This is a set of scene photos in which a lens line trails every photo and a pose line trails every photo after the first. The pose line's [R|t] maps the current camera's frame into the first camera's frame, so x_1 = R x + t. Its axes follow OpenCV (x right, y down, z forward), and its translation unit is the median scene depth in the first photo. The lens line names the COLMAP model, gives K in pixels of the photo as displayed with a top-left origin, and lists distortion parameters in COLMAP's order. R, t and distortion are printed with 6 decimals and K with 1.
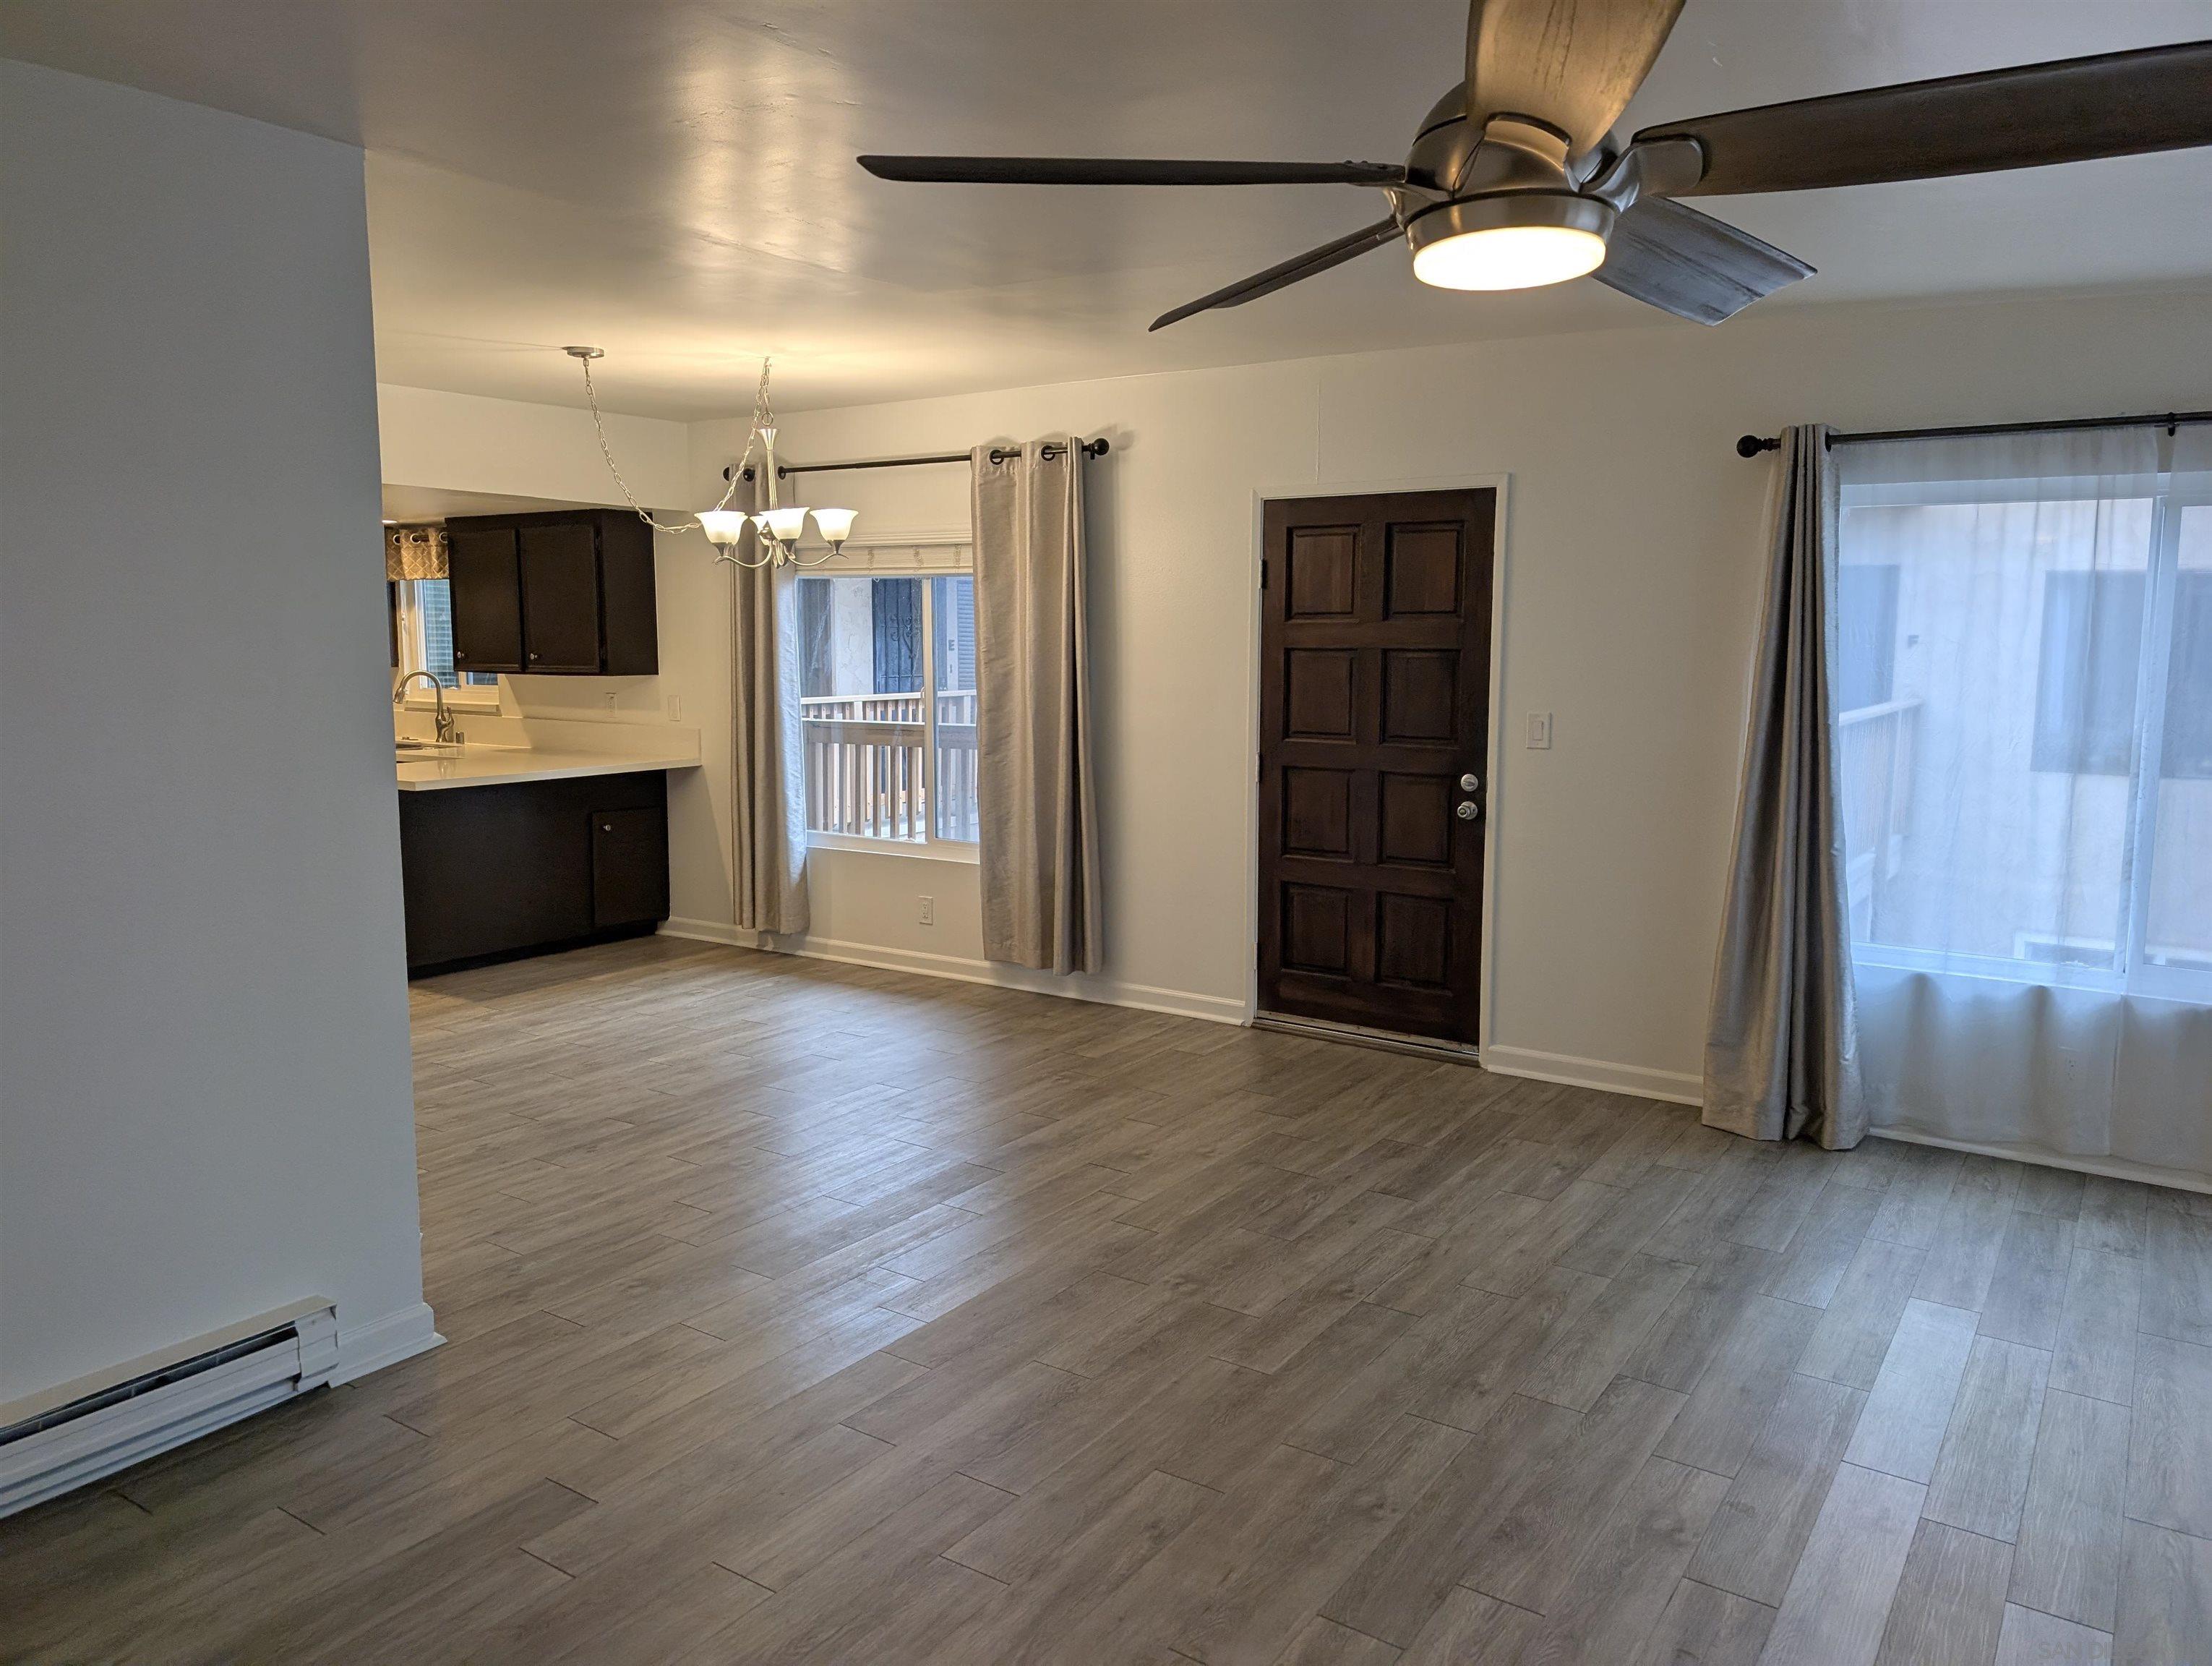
lens RADIAL K [[1585.0, 0, 1107.0], [0, 1585.0, 833.3], [0, 0, 1]] dist [0.025997, -0.015617]
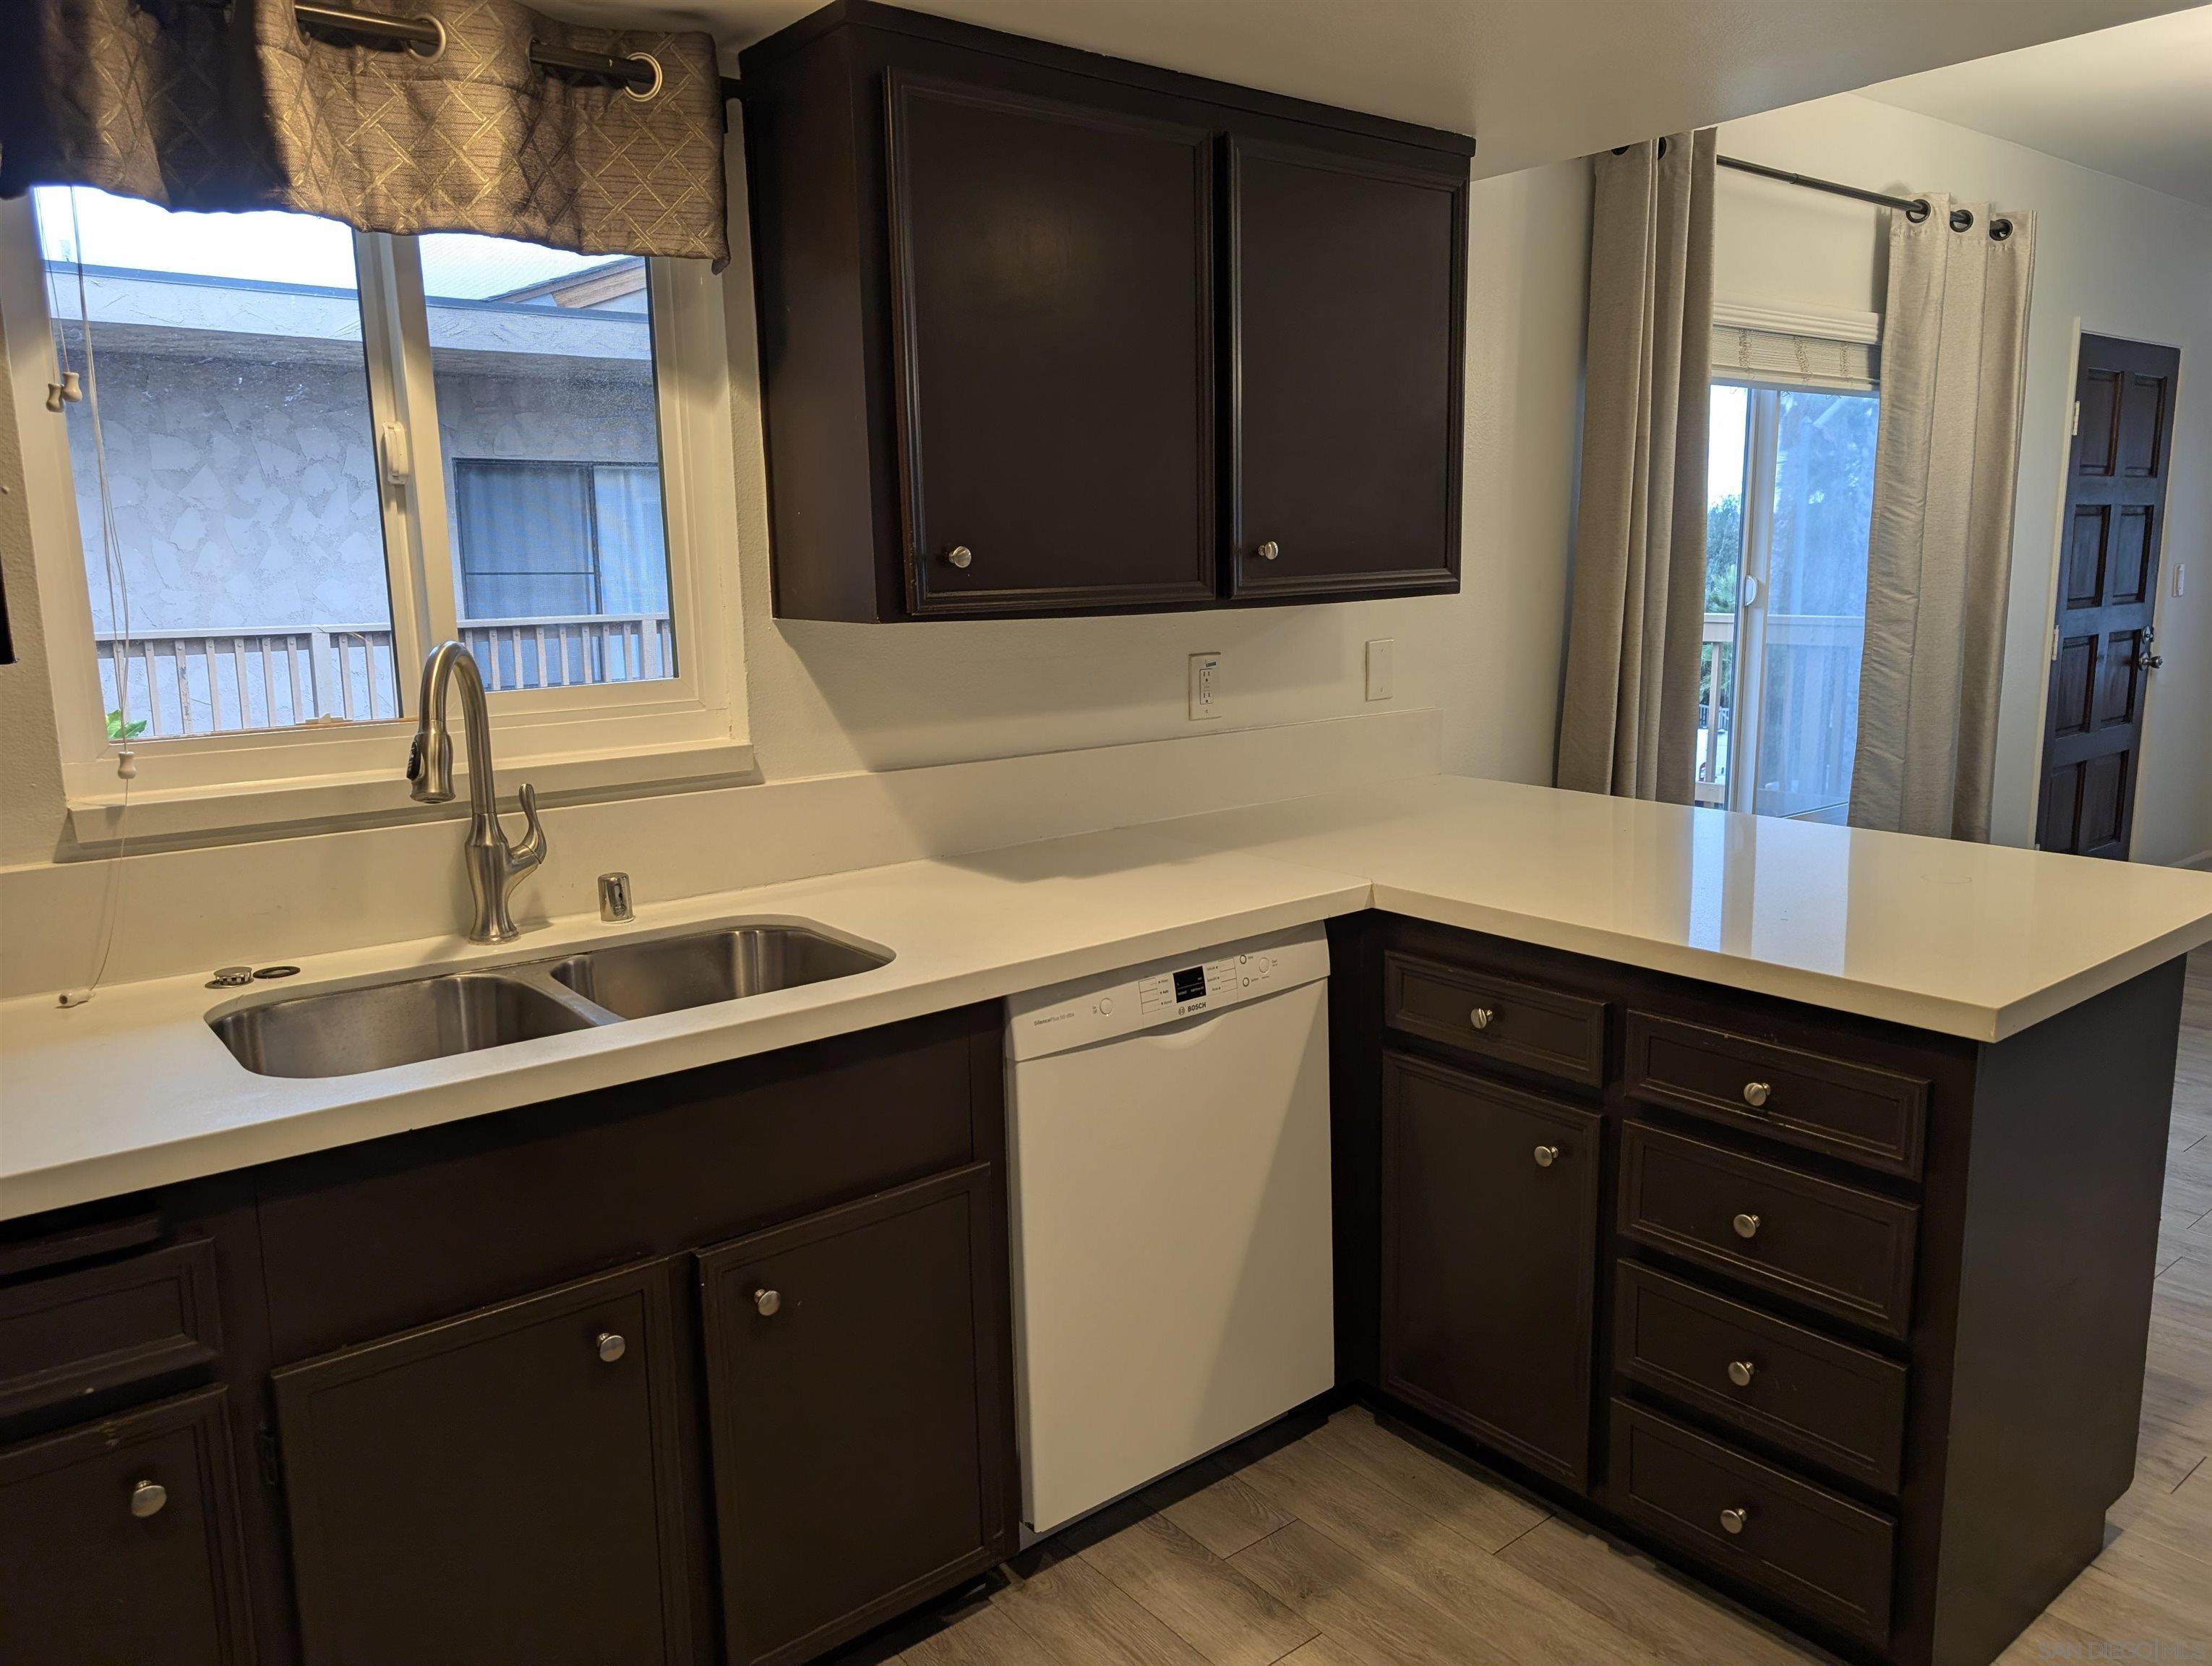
lens RADIAL K [[1585.0, 0, 1120.5], [0, 1585.0, 813.8], [0, 0, 1]] dist [0.025997, -0.015617]
pose [[0.284231, -0.169921, 0.943578, -0.783415], [0.140902, 0.980886, 0.134196, -0.121999], [-0.948346, 0.094810, 0.302741, 1.078465]]
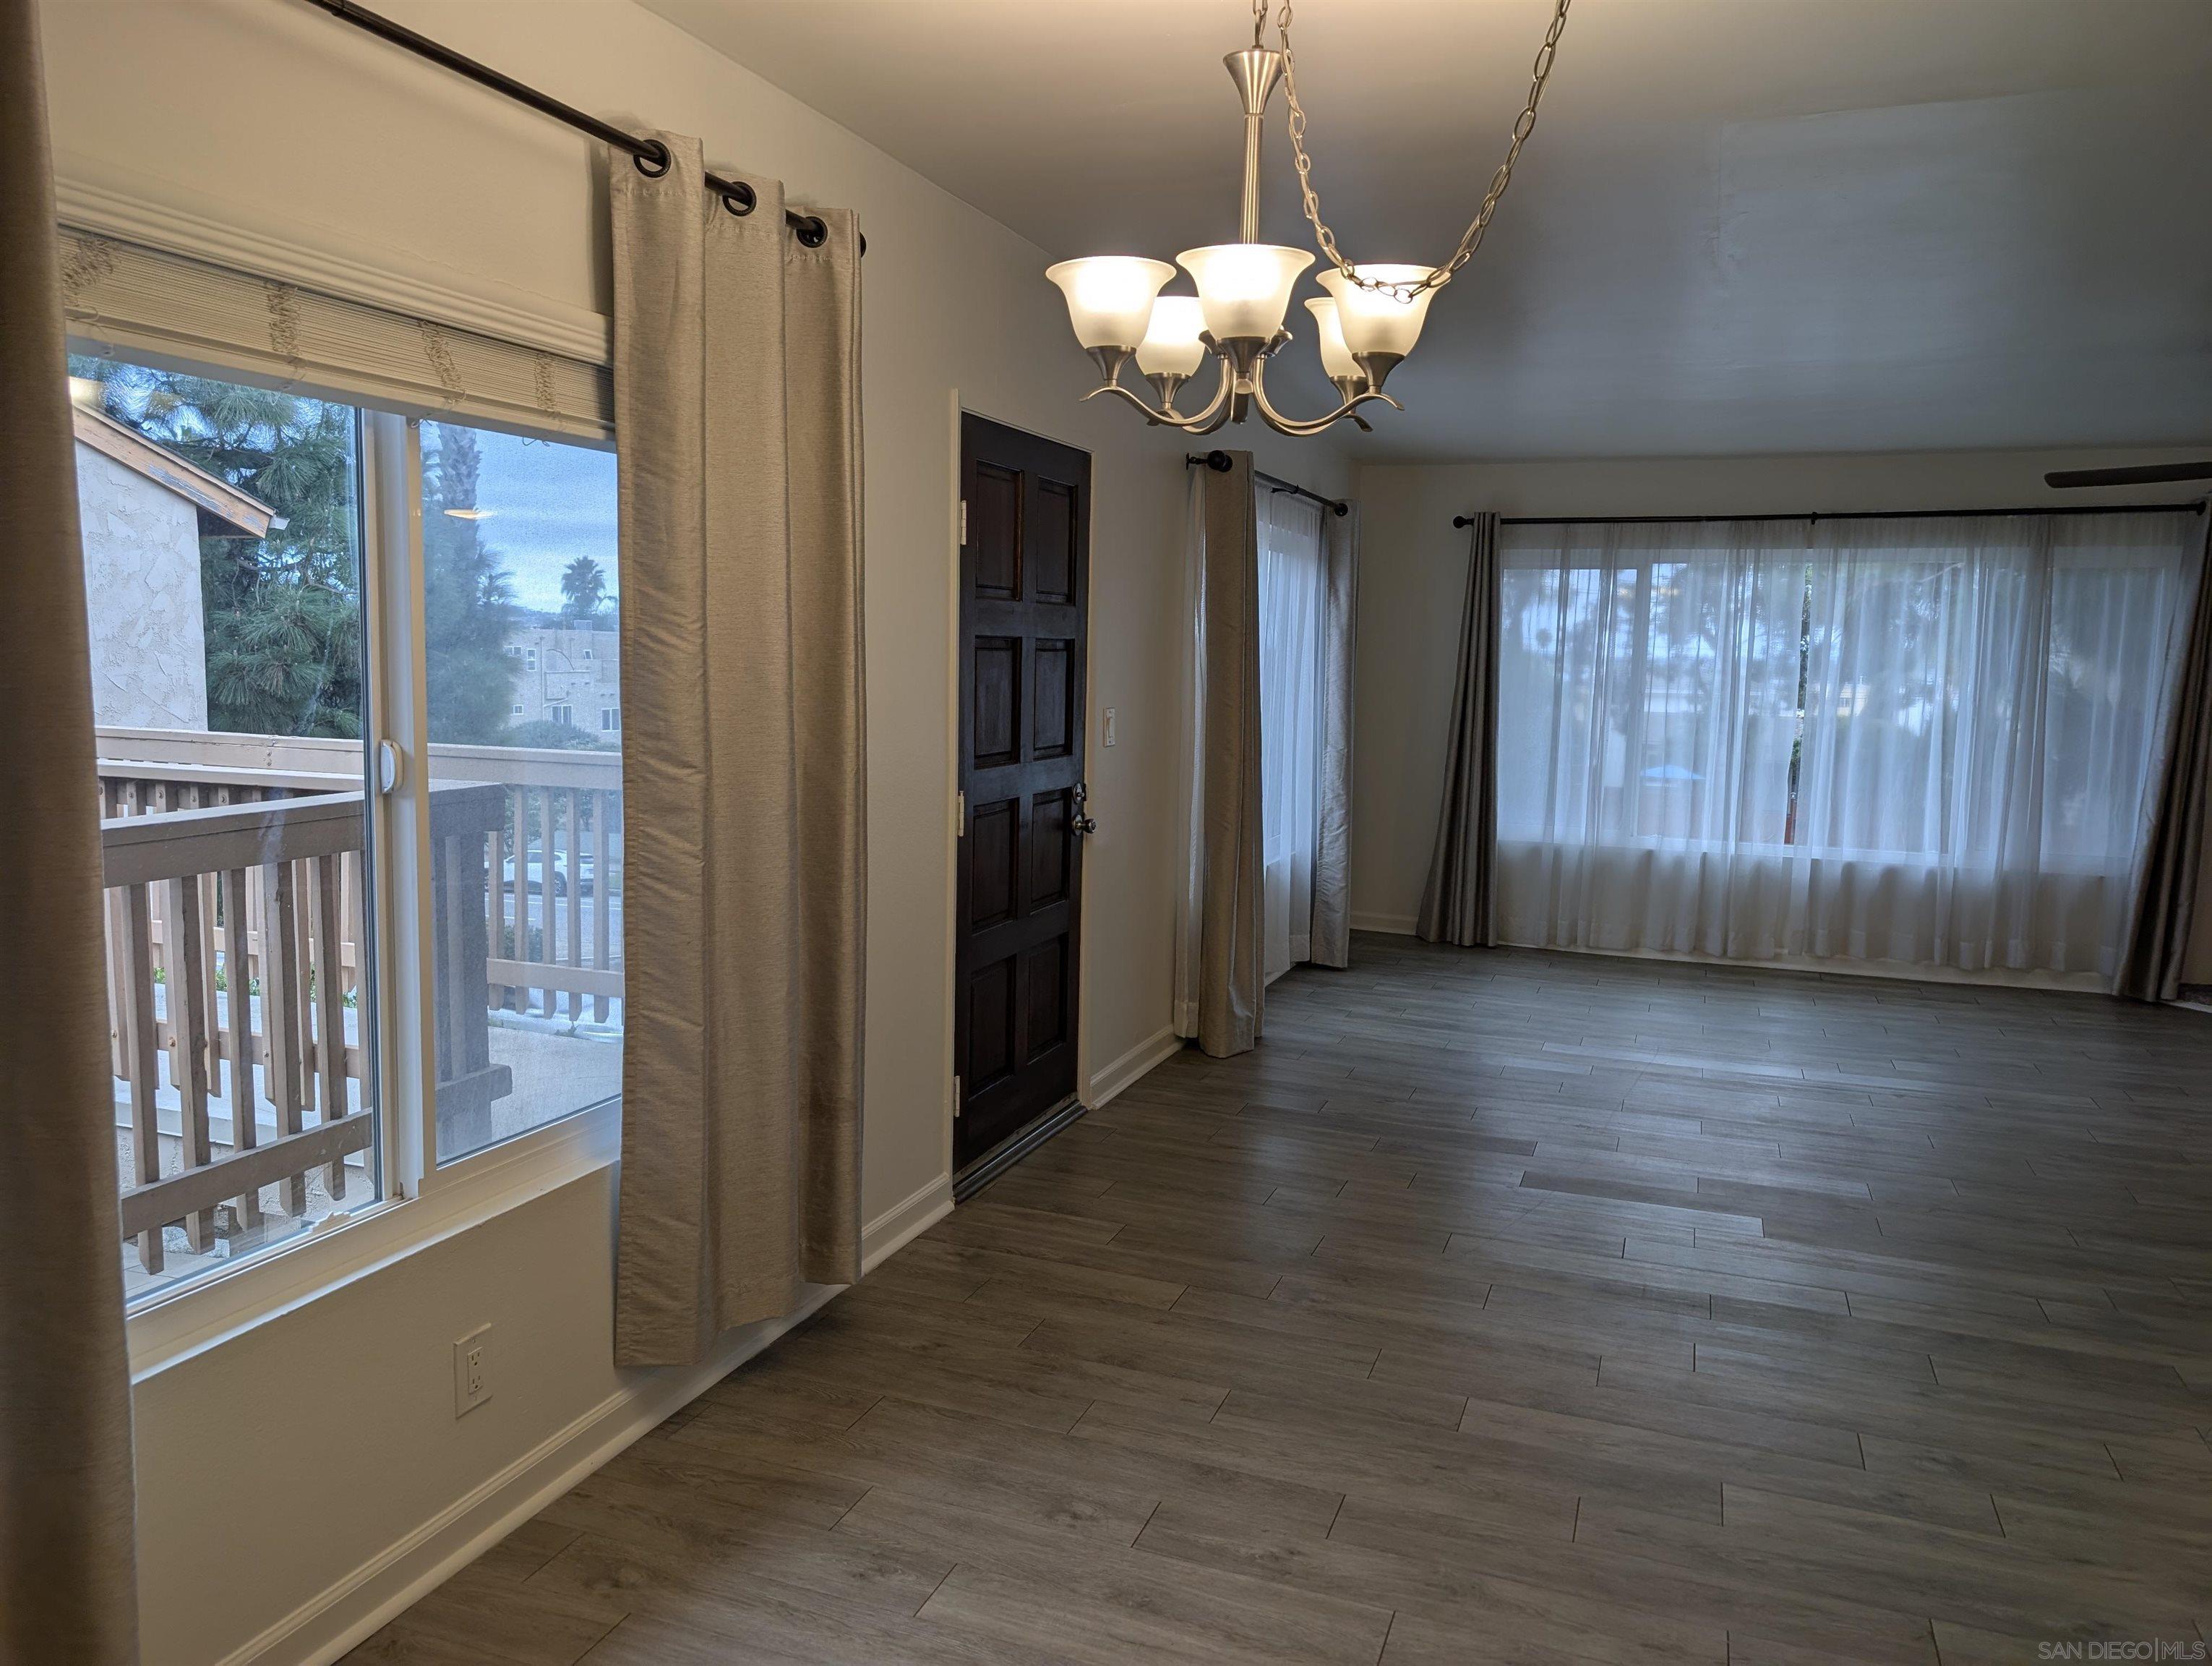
lens RADIAL K [[1585.0, 0, 1104.7], [0, 1585.0, 826.4], [0, 0, 1]] dist [0.025997, -0.015617]
pose [[-0.235085, -0.116894, 0.964920, -0.489880], [0.107445, 0.983532, 0.145326, -0.110517], [-0.966018, 0.137840, -0.218654, 0.952813]]
